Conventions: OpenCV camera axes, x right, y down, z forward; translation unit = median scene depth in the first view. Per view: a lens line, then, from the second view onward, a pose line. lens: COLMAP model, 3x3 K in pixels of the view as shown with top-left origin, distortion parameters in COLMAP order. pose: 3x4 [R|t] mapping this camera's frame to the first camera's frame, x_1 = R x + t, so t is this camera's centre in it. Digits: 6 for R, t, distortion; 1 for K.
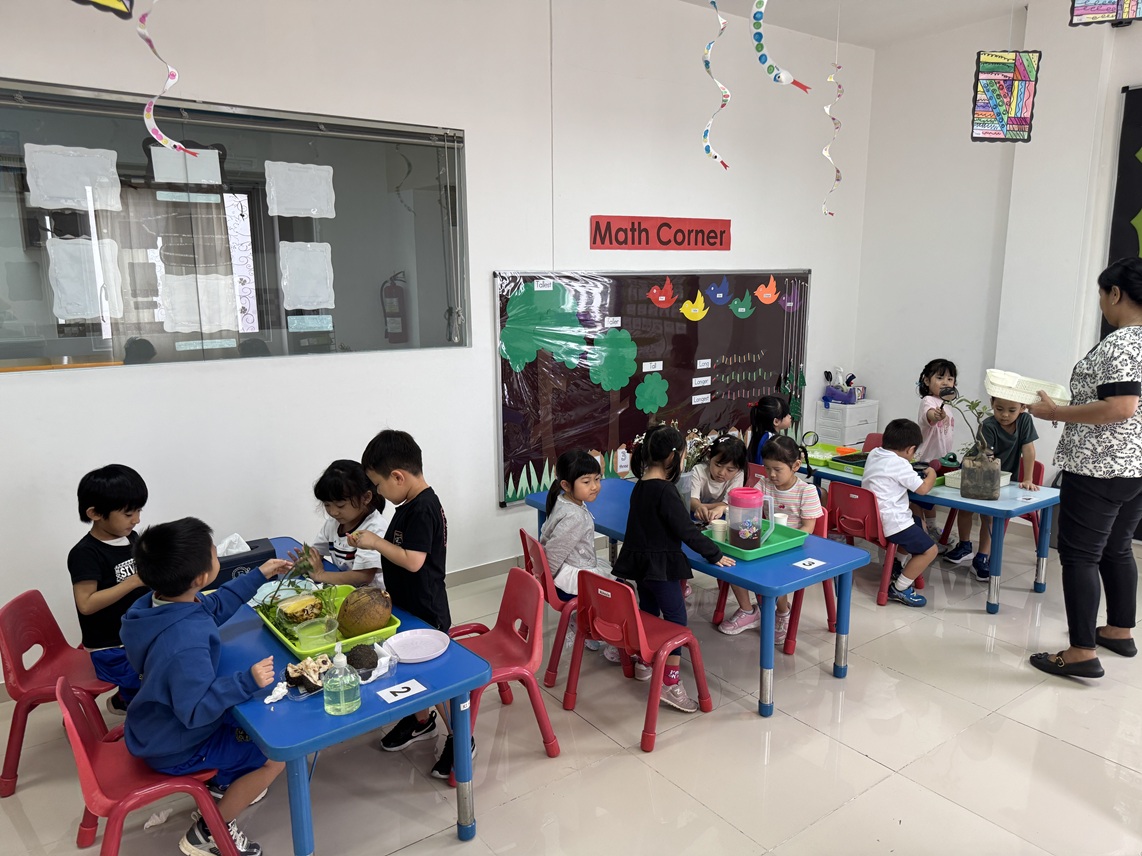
lens RADIAL K [[813.5, 0, 571.0], [0, 813.5, 428.0], [0, 0, 1]] dist [-0.006706, -0.004293]
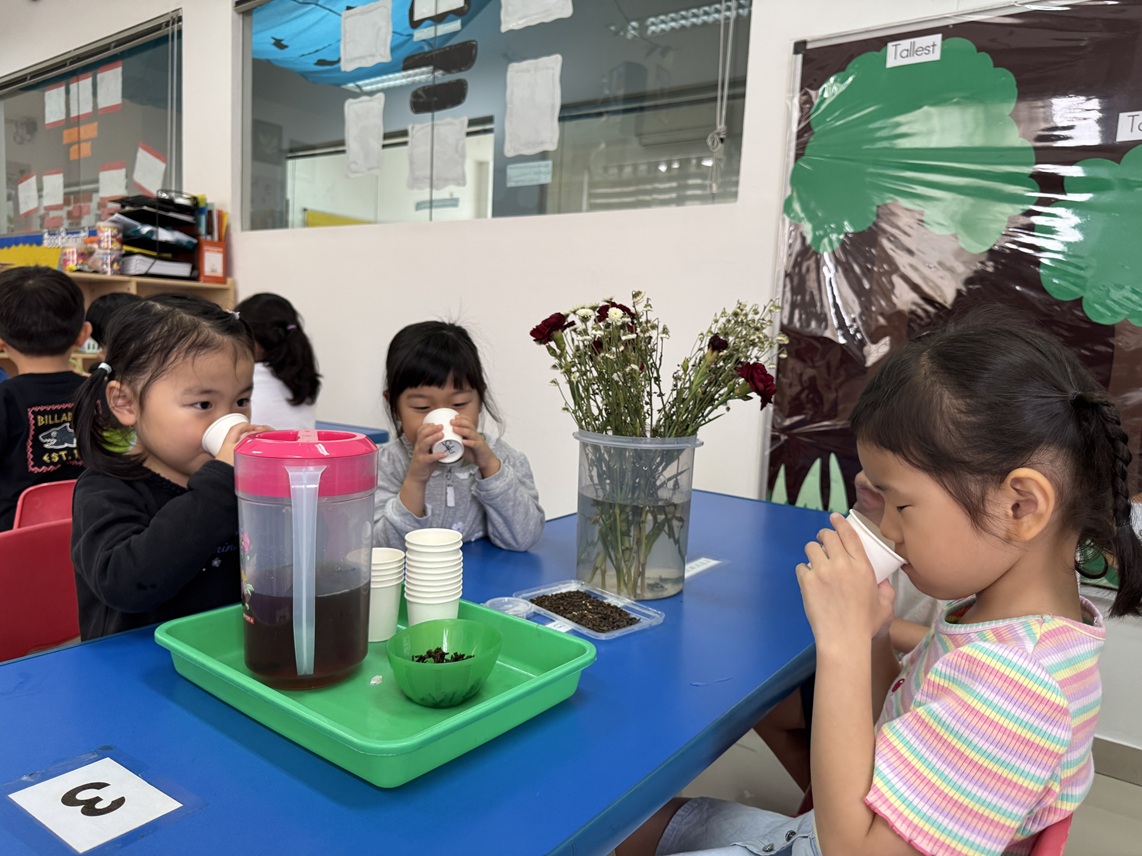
lens RADIAL K [[813.5, 0, 571.0], [0, 813.5, 428.0], [0, 0, 1]] dist [-0.006706, -0.004293]
pose [[0.268448, 0.121475, -0.955604, 0.406541], [-0.234646, 0.970382, 0.057437, 0.041597], [0.934279, 0.208810, 0.289001, 0.861869]]
